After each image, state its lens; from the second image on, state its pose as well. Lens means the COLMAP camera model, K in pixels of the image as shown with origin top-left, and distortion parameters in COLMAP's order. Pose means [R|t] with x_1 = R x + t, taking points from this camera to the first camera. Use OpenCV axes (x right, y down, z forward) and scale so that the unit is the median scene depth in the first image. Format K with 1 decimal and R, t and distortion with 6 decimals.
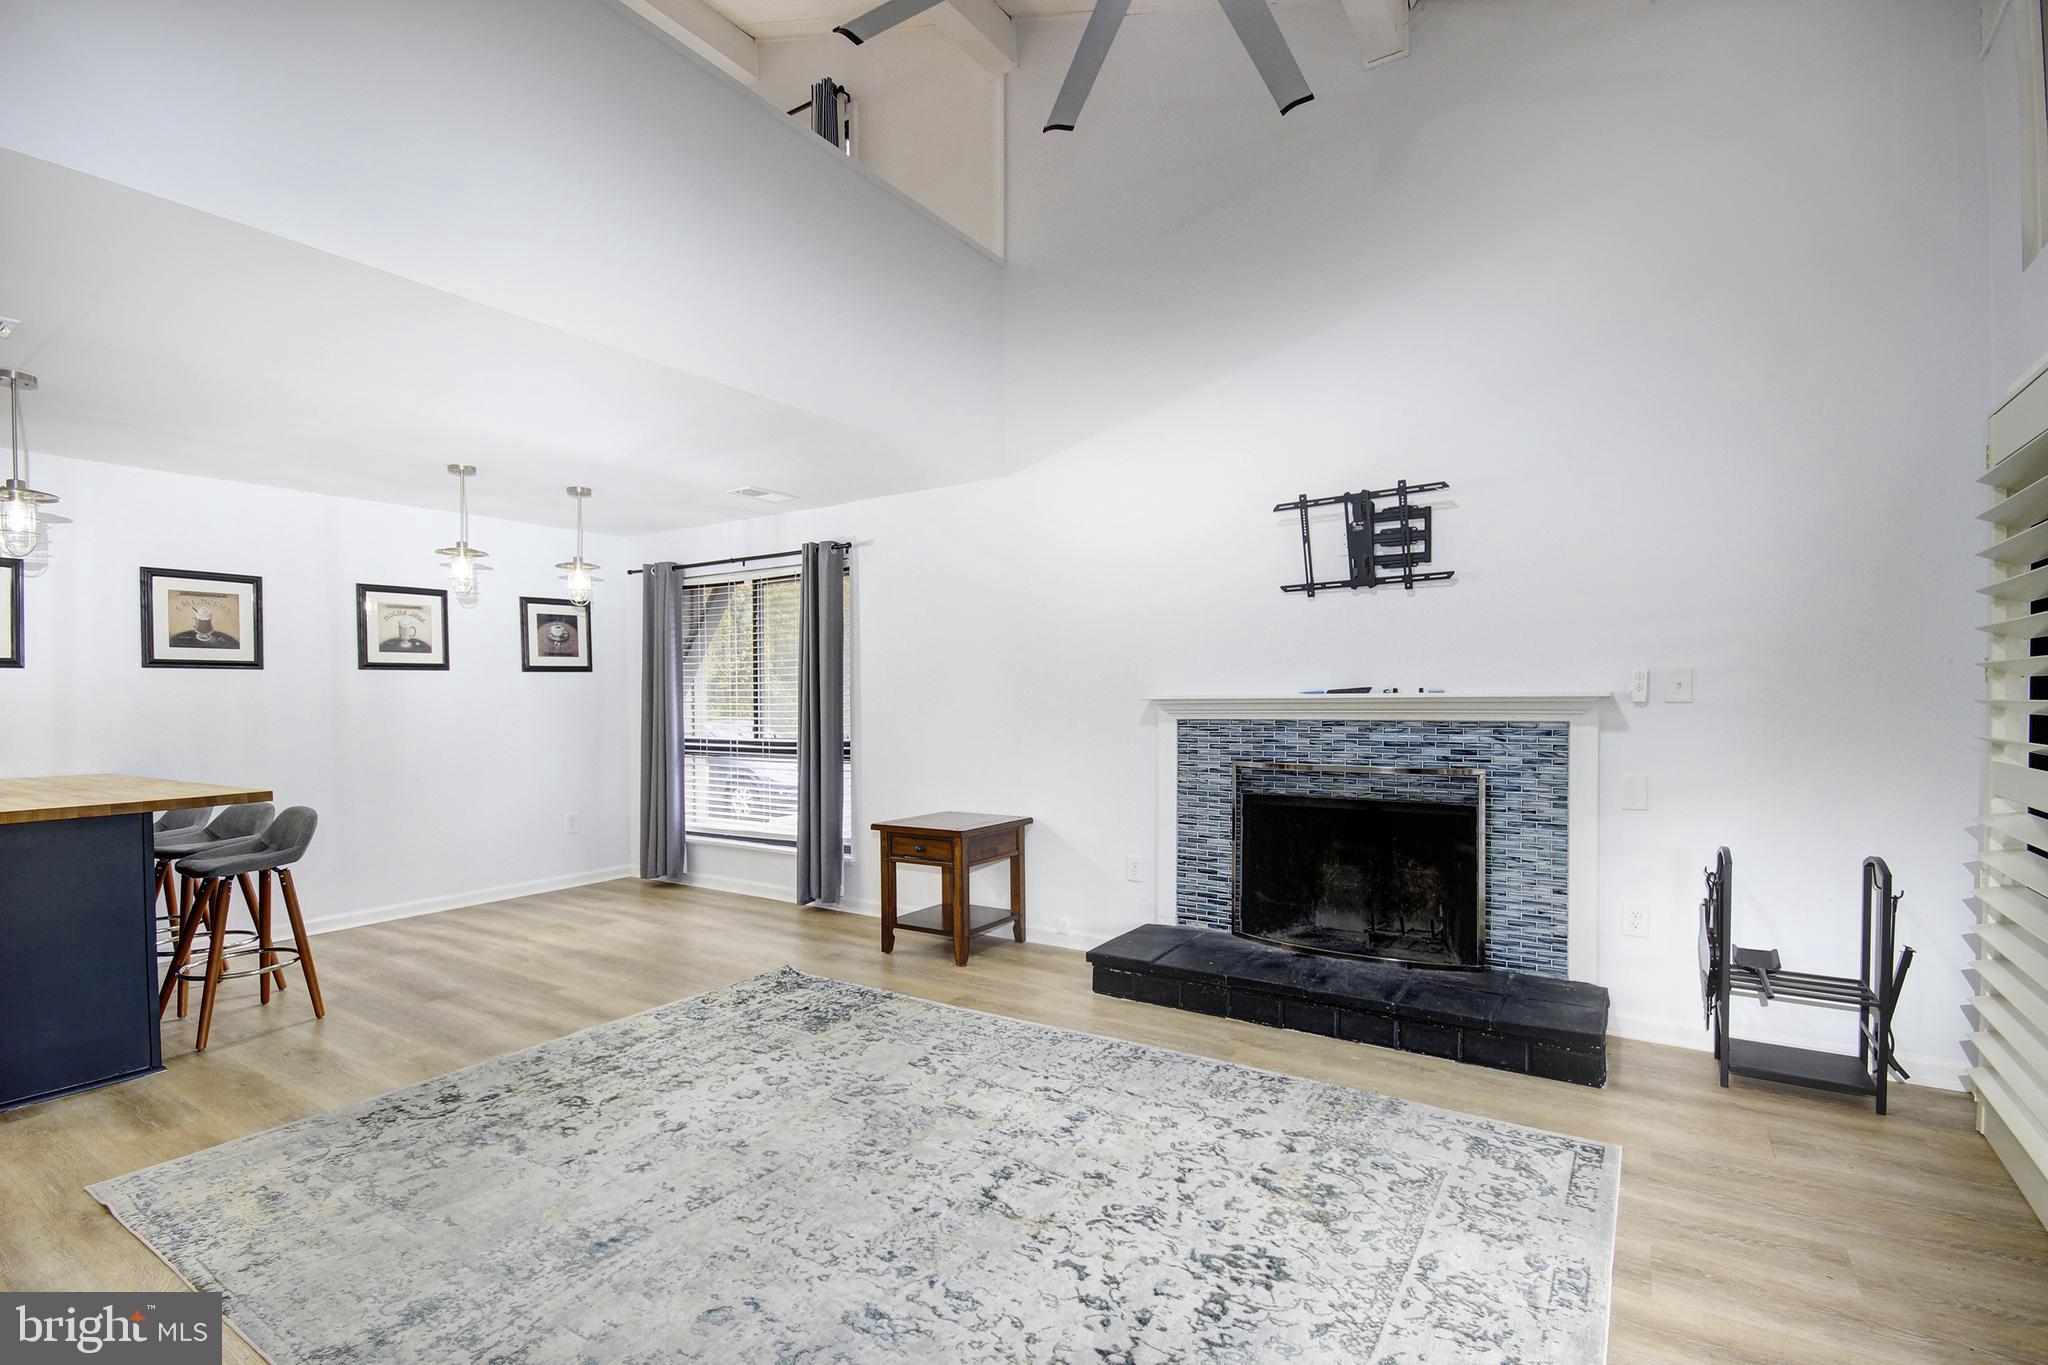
lens RADIAL K [[956.4, 0, 1022.5], [0, 956.4, 708.1], [0, 0, 1]] dist [-0.004488, -0.001121]
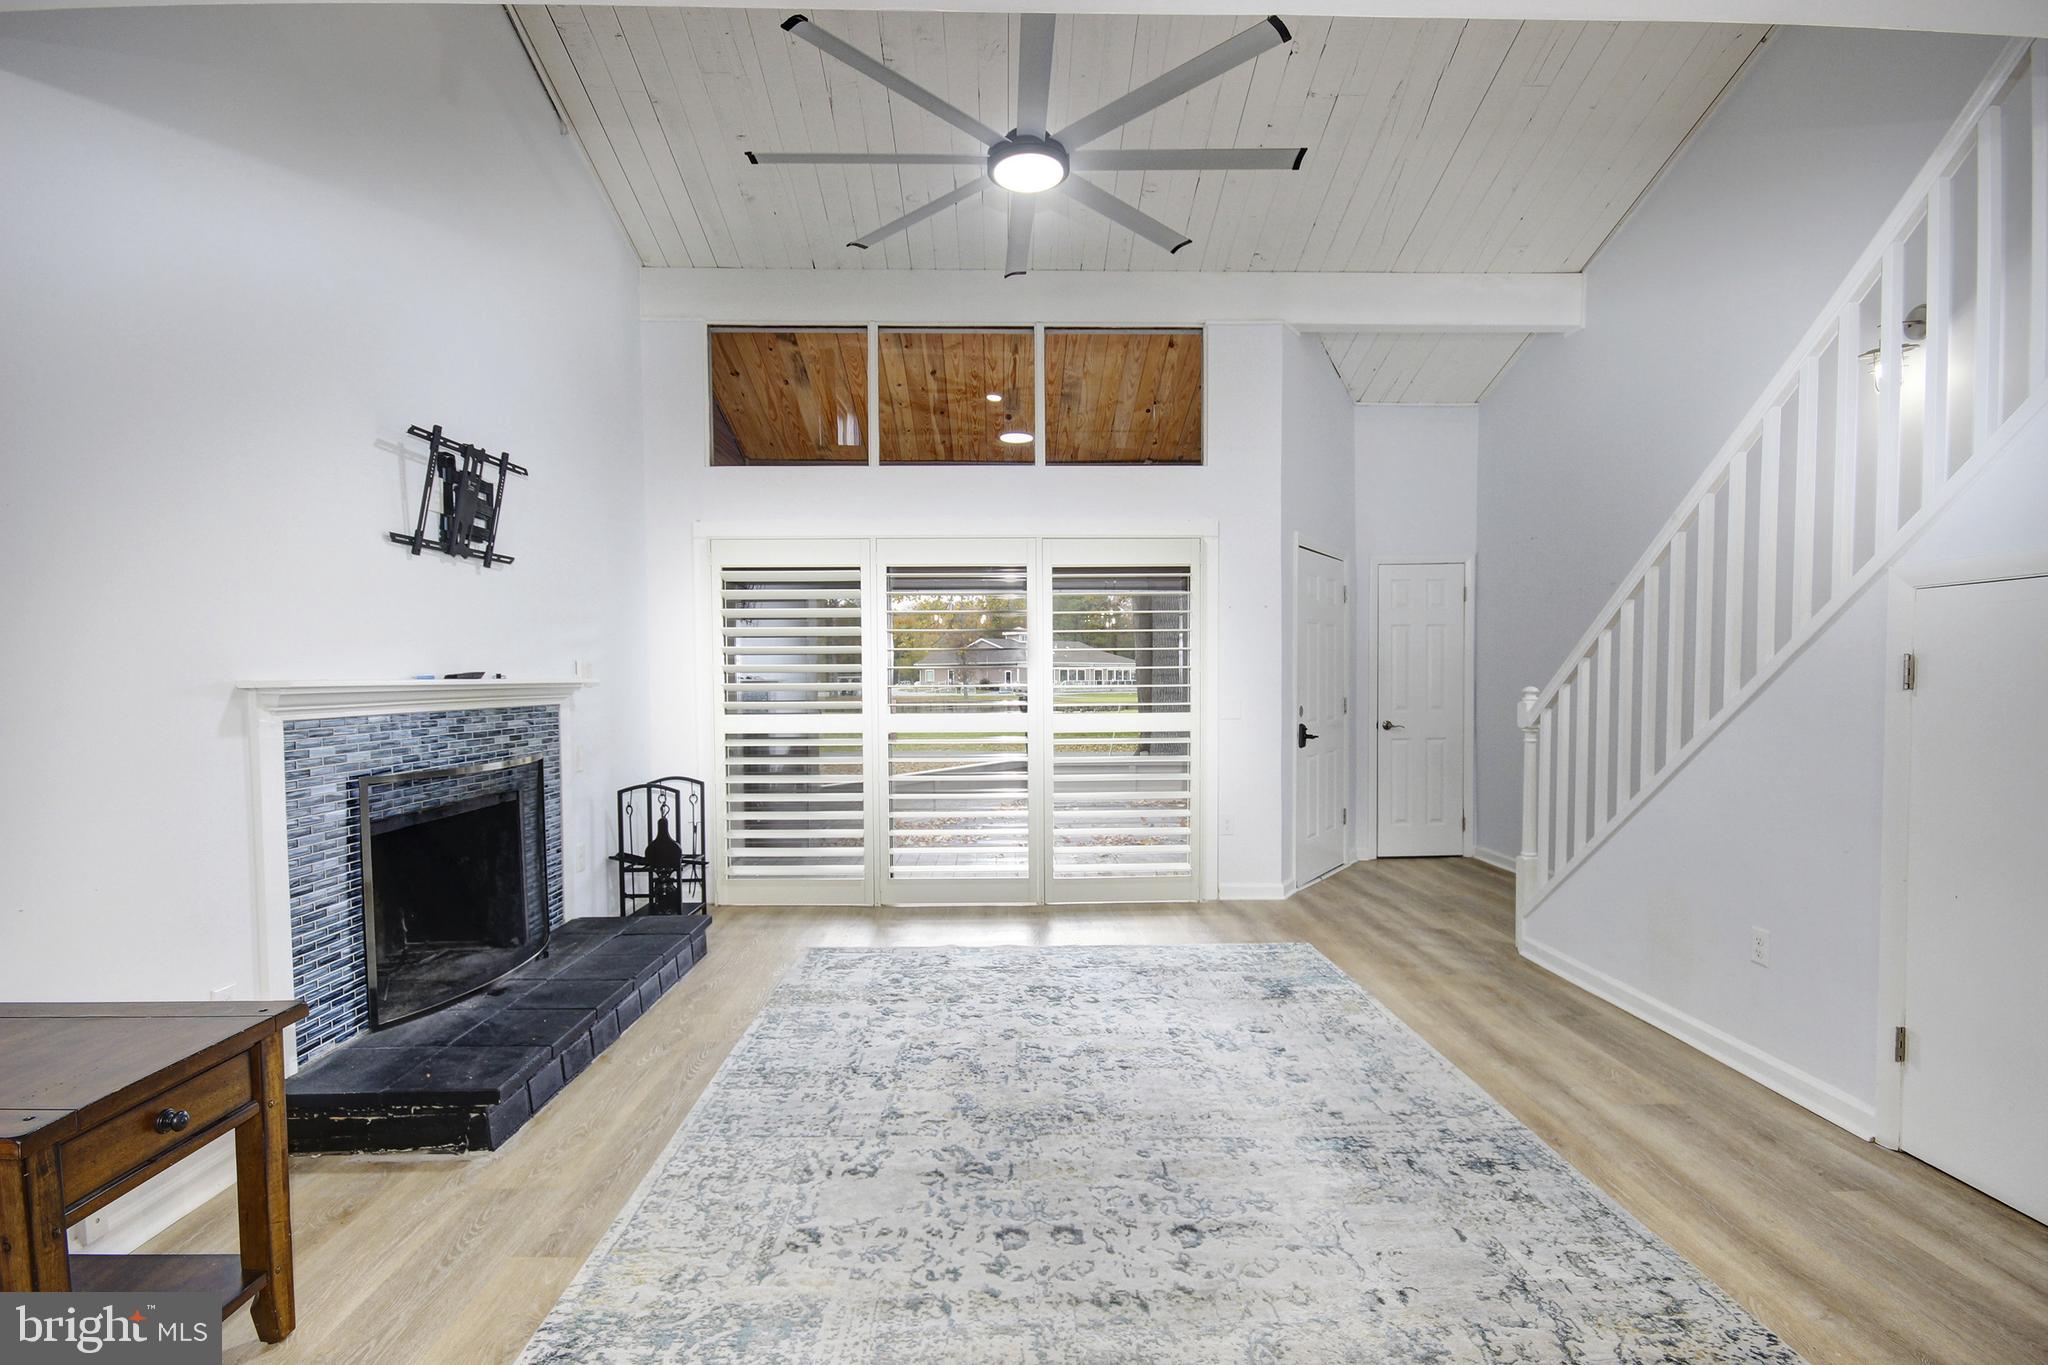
lens RADIAL K [[956.4, 0, 1022.5], [0, 956.4, 708.1], [0, 0, 1]] dist [-0.004488, -0.001121]
pose [[-0.572555, -0.017007, 0.819690, -0.664839], [0.016117, 0.999358, 0.031992, -0.008888], [-0.819708, 0.031528, -0.571913, 1.117445]]
